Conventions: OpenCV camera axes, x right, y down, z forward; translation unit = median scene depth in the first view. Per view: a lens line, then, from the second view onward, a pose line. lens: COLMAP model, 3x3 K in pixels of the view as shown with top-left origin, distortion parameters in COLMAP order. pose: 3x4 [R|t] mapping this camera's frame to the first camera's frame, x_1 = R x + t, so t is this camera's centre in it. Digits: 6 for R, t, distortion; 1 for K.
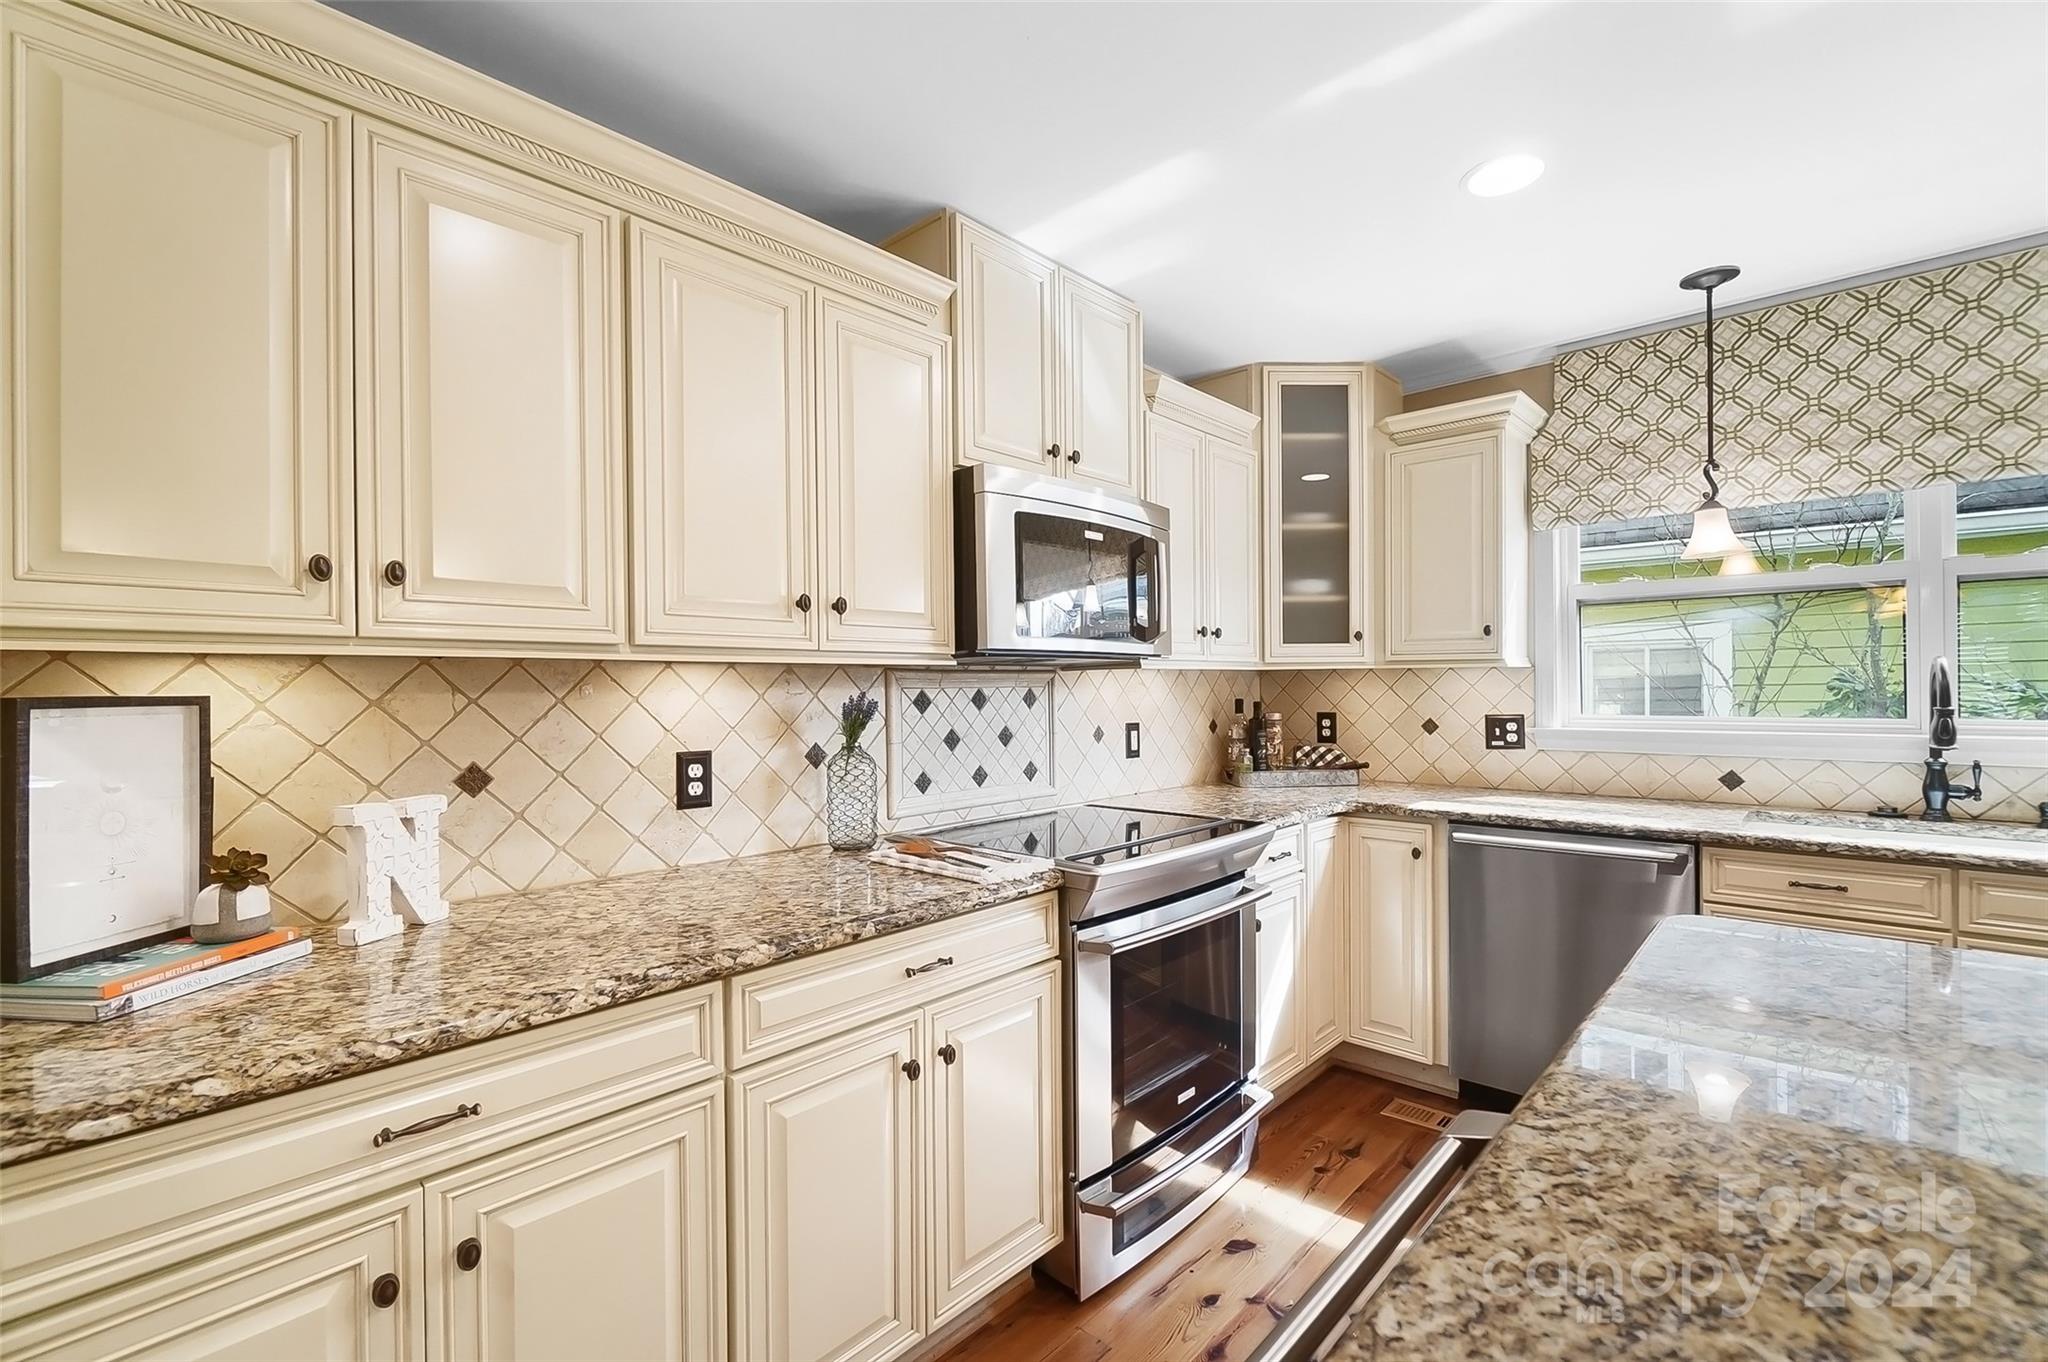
lens RADIAL K [[896.5, 0, 1028.0], [0, 896.5, 687.1], [0, 0, 1]] dist [-0.002624, 0.000497]
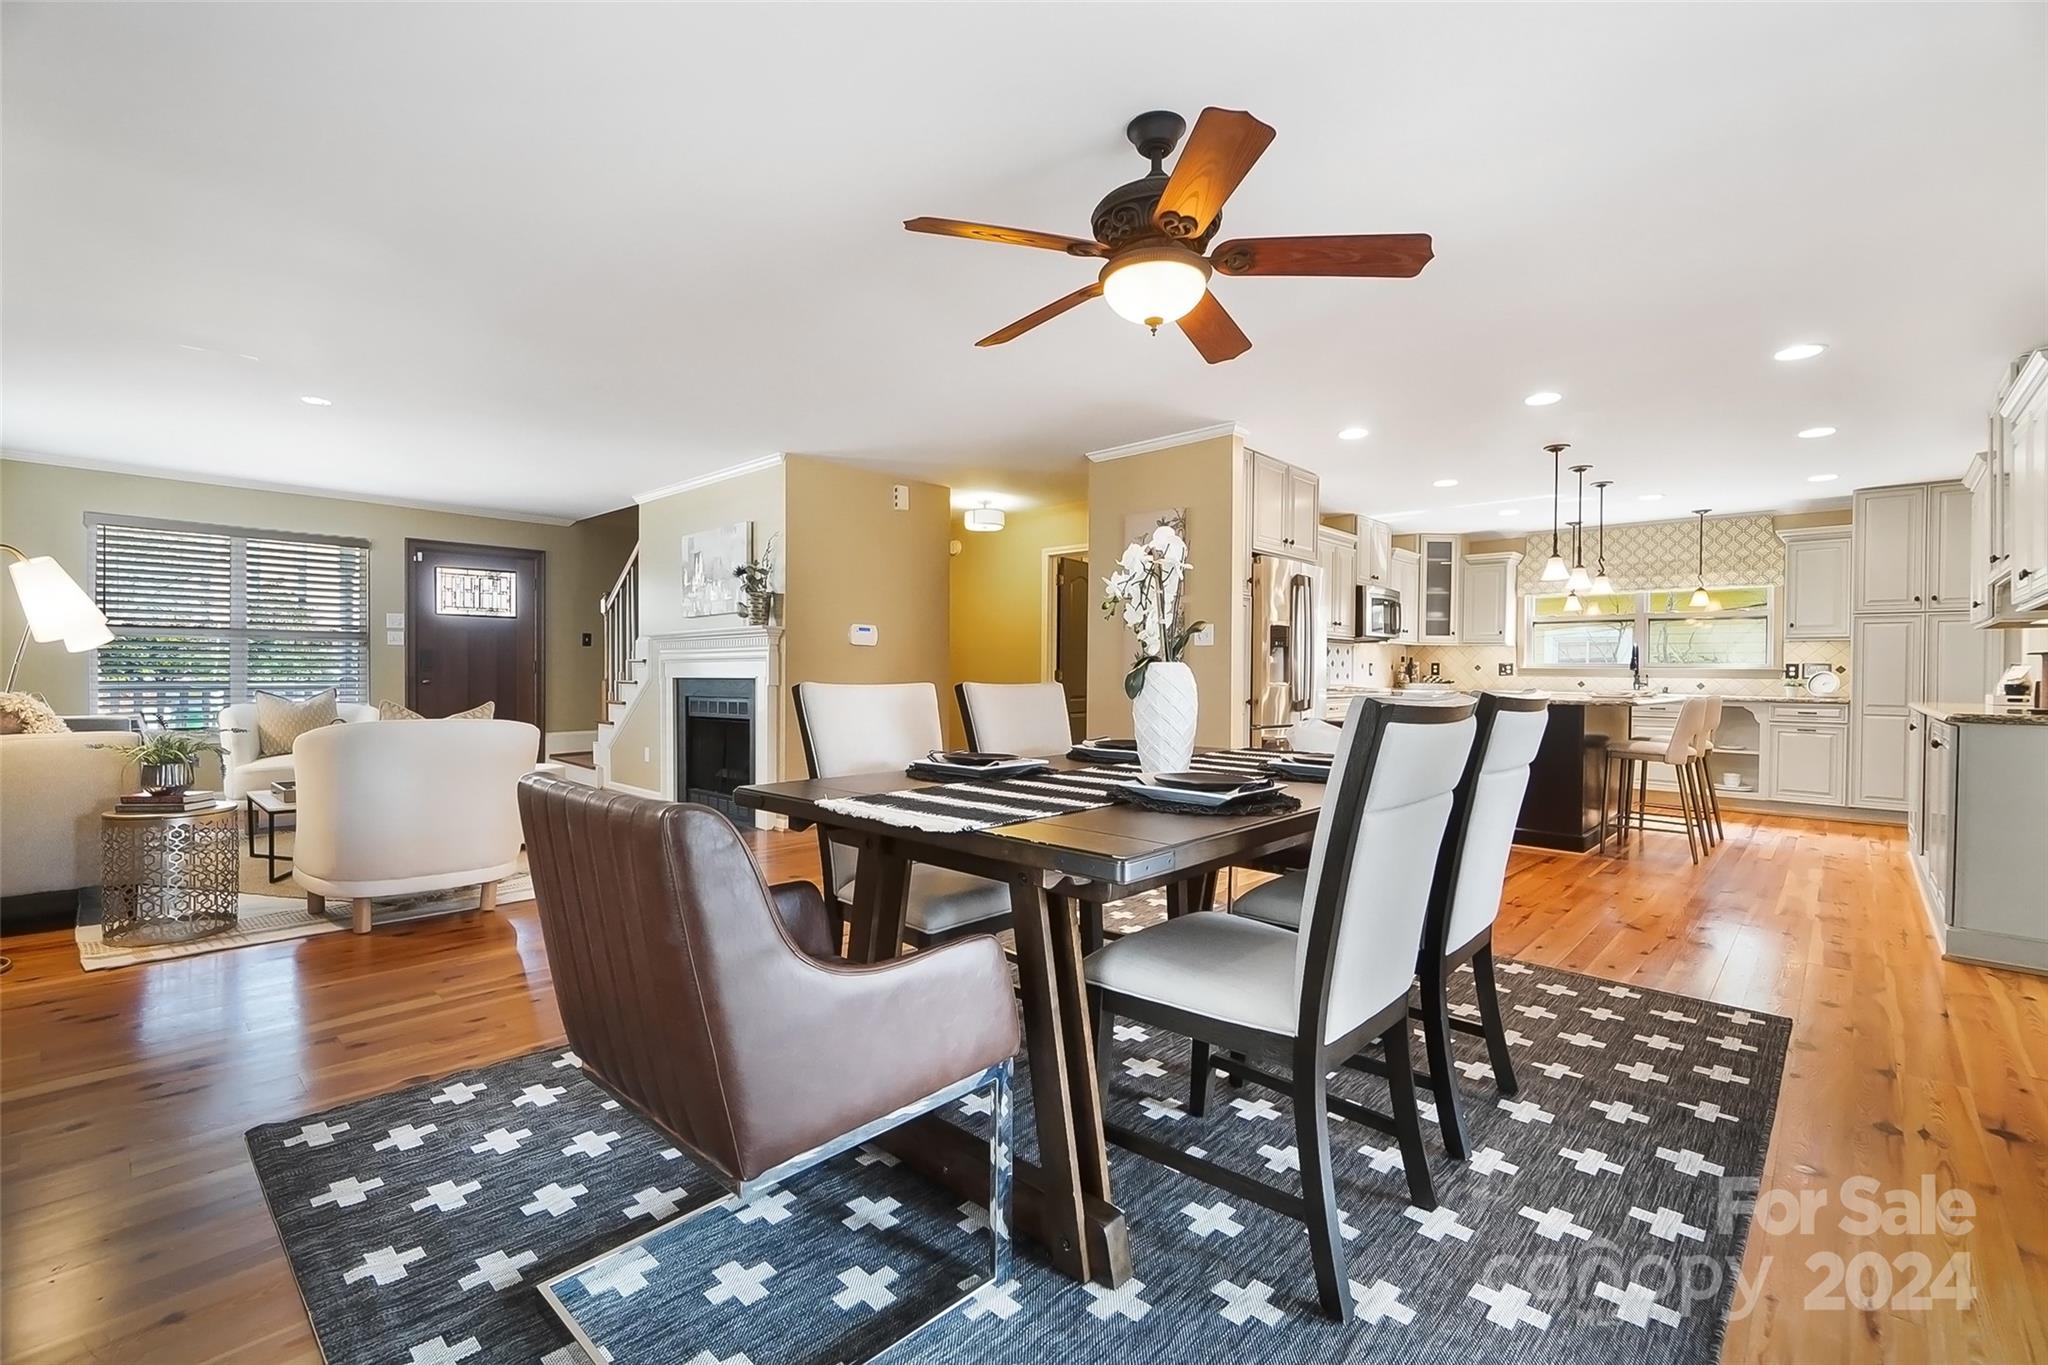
lens RADIAL K [[896.5, 0, 1024.0], [0, 896.5, 678.0], [0, 0, 1]] dist [-0.002624, 0.000497]
pose [[0.999656, 0.022208, -0.013985, -1.239051], [-0.022115, 0.999733, 0.006757, 0.124980], [0.014131, -0.006445, 0.999879, -2.418191]]
